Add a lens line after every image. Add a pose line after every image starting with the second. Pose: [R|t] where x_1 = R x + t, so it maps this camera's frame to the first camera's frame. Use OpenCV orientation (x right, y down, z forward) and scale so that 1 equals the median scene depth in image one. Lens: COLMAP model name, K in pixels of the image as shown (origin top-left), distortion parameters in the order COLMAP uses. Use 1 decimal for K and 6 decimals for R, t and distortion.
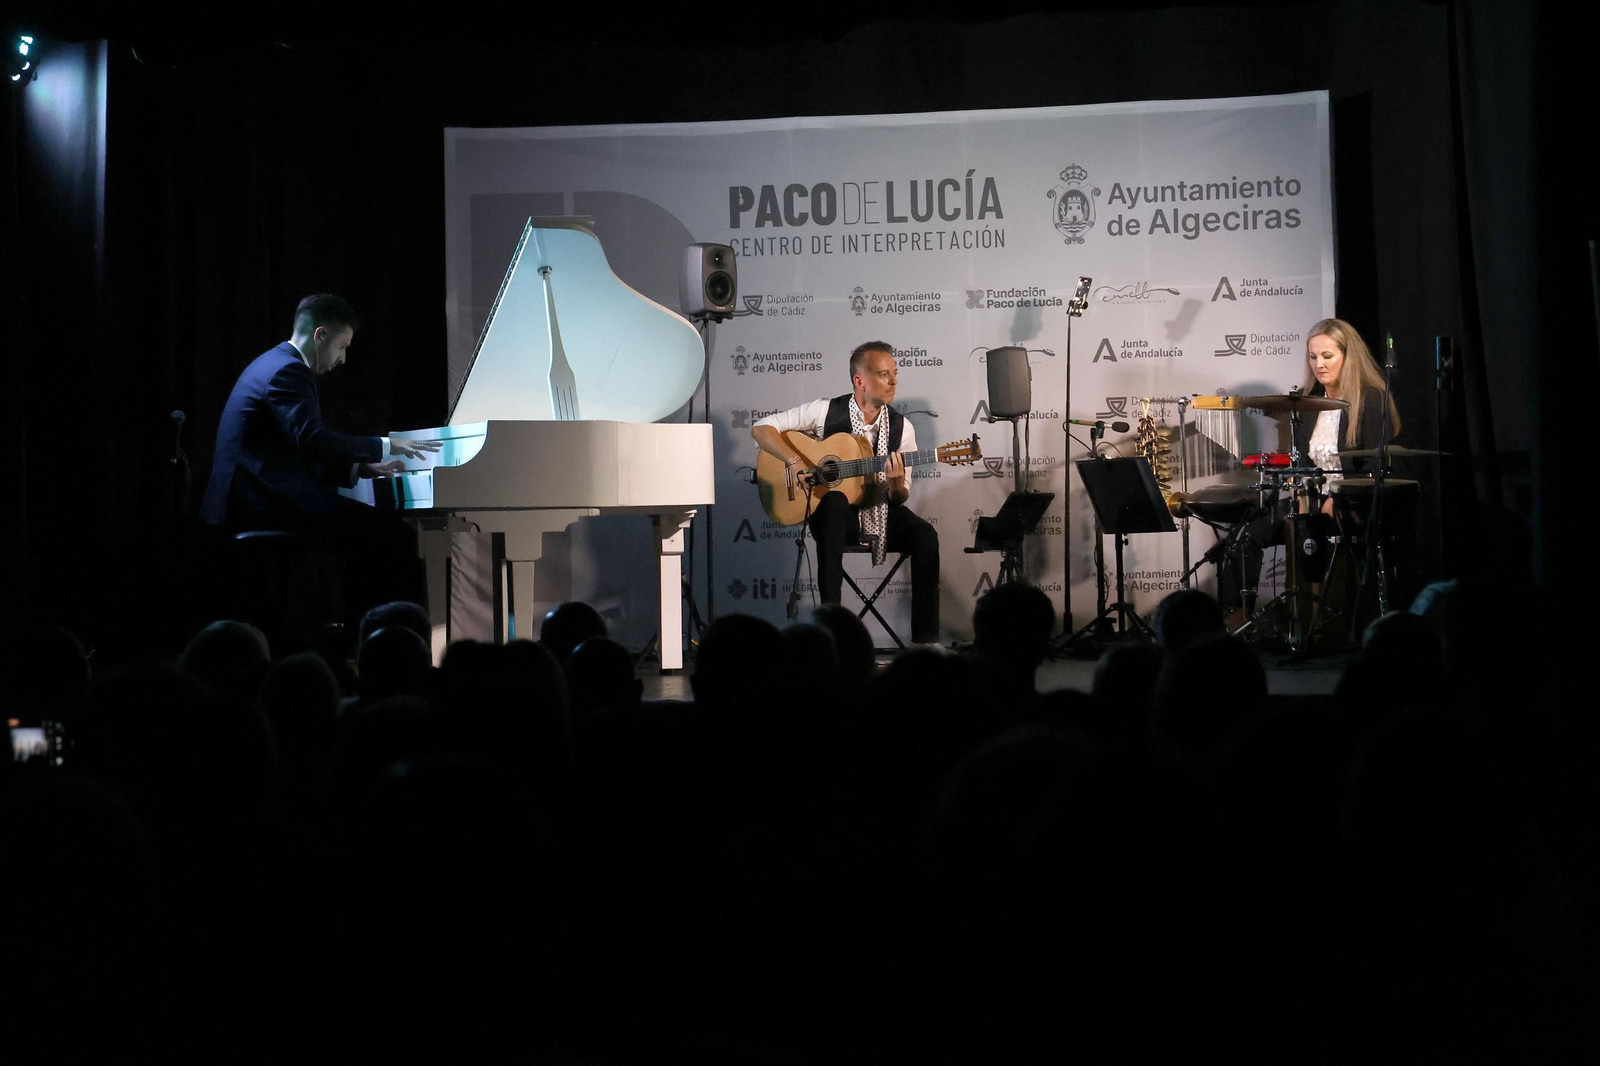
lens RADIAL K [[3547.6, 0, 800.0], [0, 3547.6, 533.0], [0, 0, 1]] dist [0.387303, -0.015590]
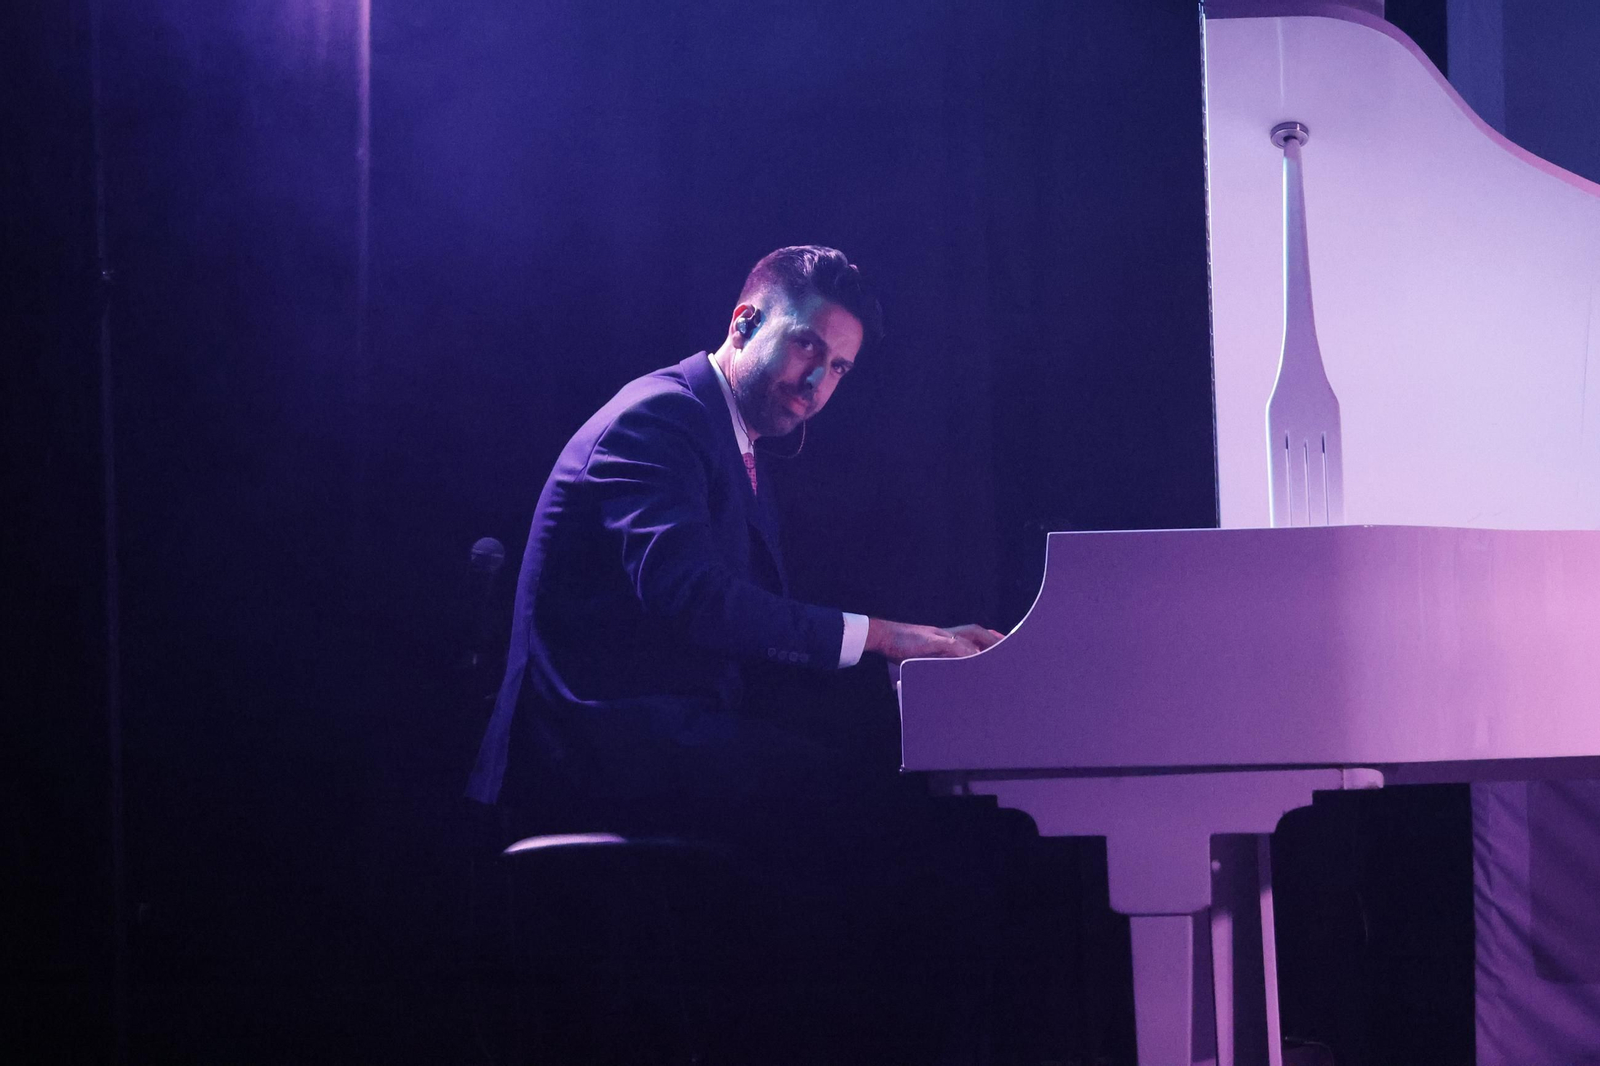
lens RADIAL K [[5372.9, 0, 818.0], [0, 5372.9, 432.1], [0, 0, 1]] dist [0.774002, -1.133987]
pose [[0.912267, -0.038209, -0.407809, 0.097689], [0.014331, 0.998007, -0.061448, -0.006490], [0.409344, 0.050213, 0.910997, 0.393263]]
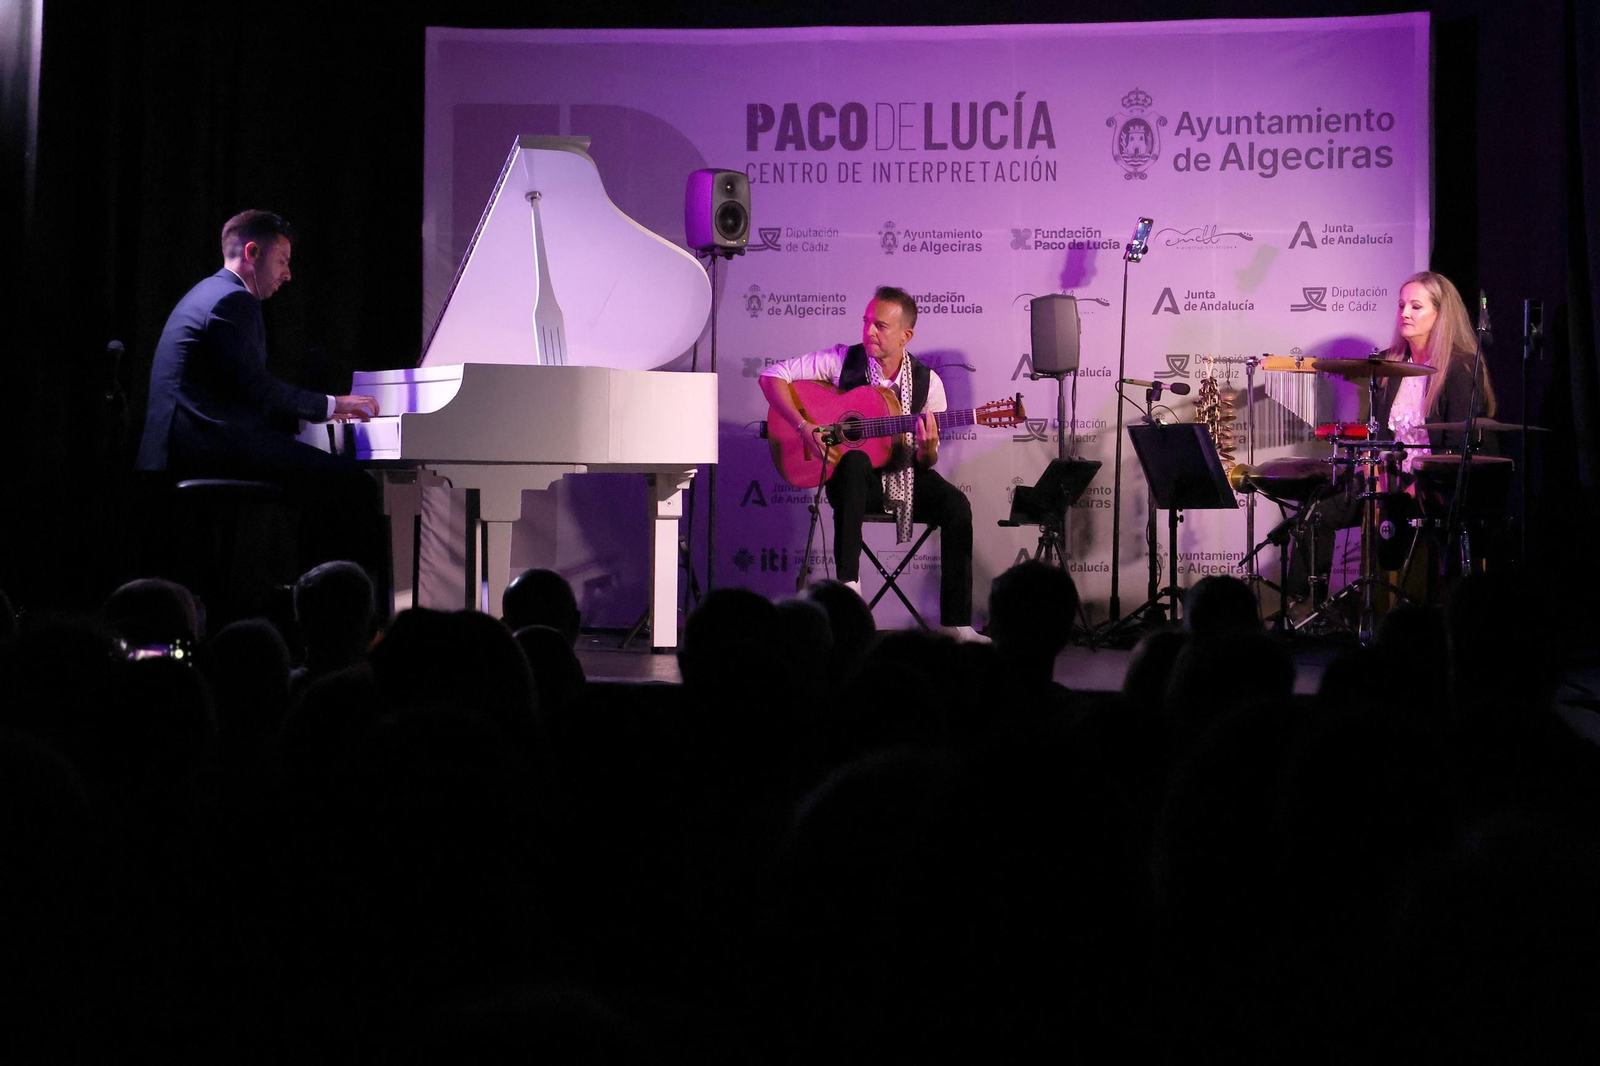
lens RADIAL K [[4166.9, 0, 809.2], [0, 4166.9, 509.1], [0, 0, 1]] dist [0.536883, 0.101061]
pose [[0.999580, 0.028030, -0.007304, 0.006060], [-0.028001, 0.999600, 0.003972, -0.001317], [0.007412, -0.003765, 0.999965, -0.039806]]
